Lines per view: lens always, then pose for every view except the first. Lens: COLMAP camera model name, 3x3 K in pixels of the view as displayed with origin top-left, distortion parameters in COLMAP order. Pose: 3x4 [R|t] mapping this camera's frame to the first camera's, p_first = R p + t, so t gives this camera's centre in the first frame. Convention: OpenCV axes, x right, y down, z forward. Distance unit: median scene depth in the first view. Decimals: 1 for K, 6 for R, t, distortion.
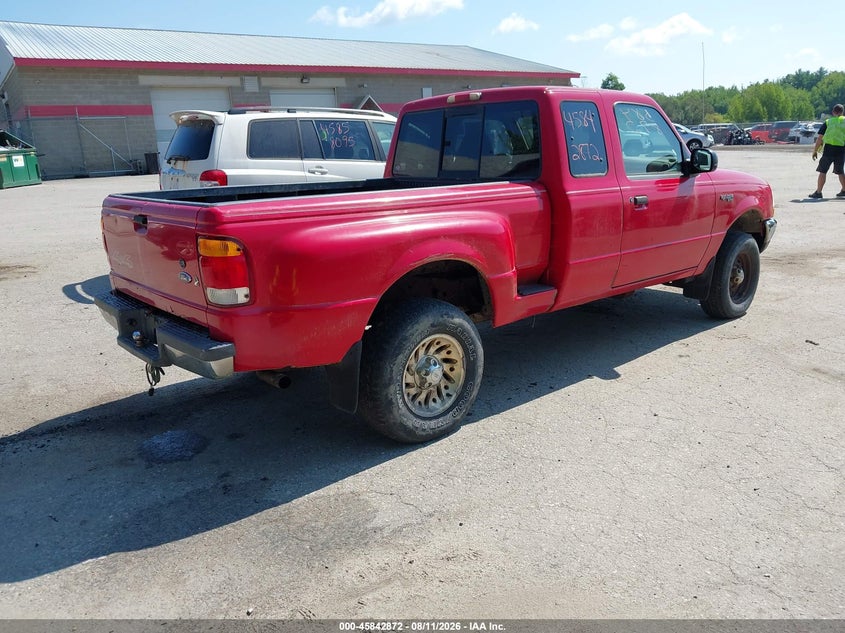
lens RADIAL K [[674.1, 0, 415.4], [0, 674.1, 313.3], [0, 0, 1]] dist [0.007313, -0.013503]
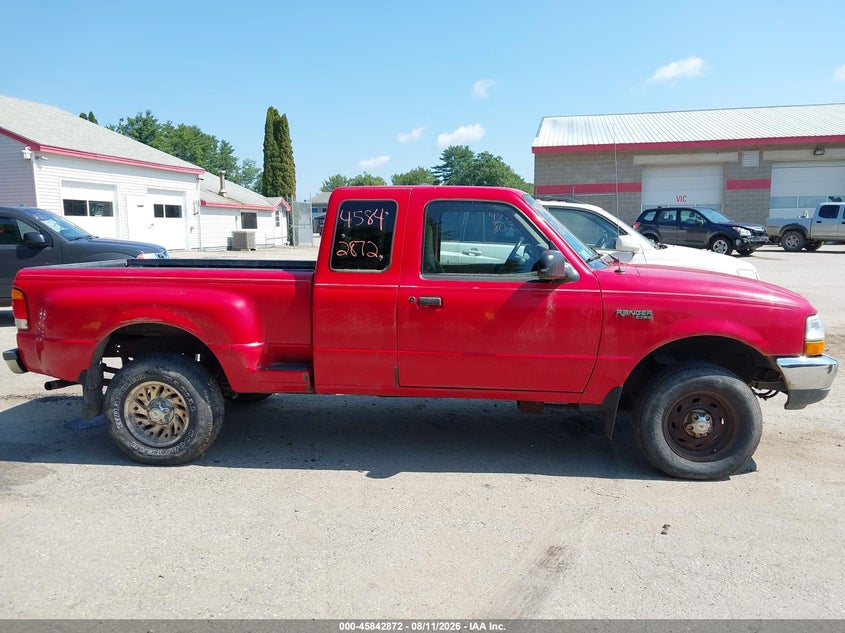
lens RADIAL K [[674.1, 0, 417.7], [0, 674.1, 314.4], [0, 0, 1]] dist [0.007313, -0.013503]
pose [[0.697253, 0.119583, -0.706780, 0.763286], [-0.190431, 0.981458, -0.021807, -0.096573], [0.691068, 0.149797, 0.707097, 0.248246]]
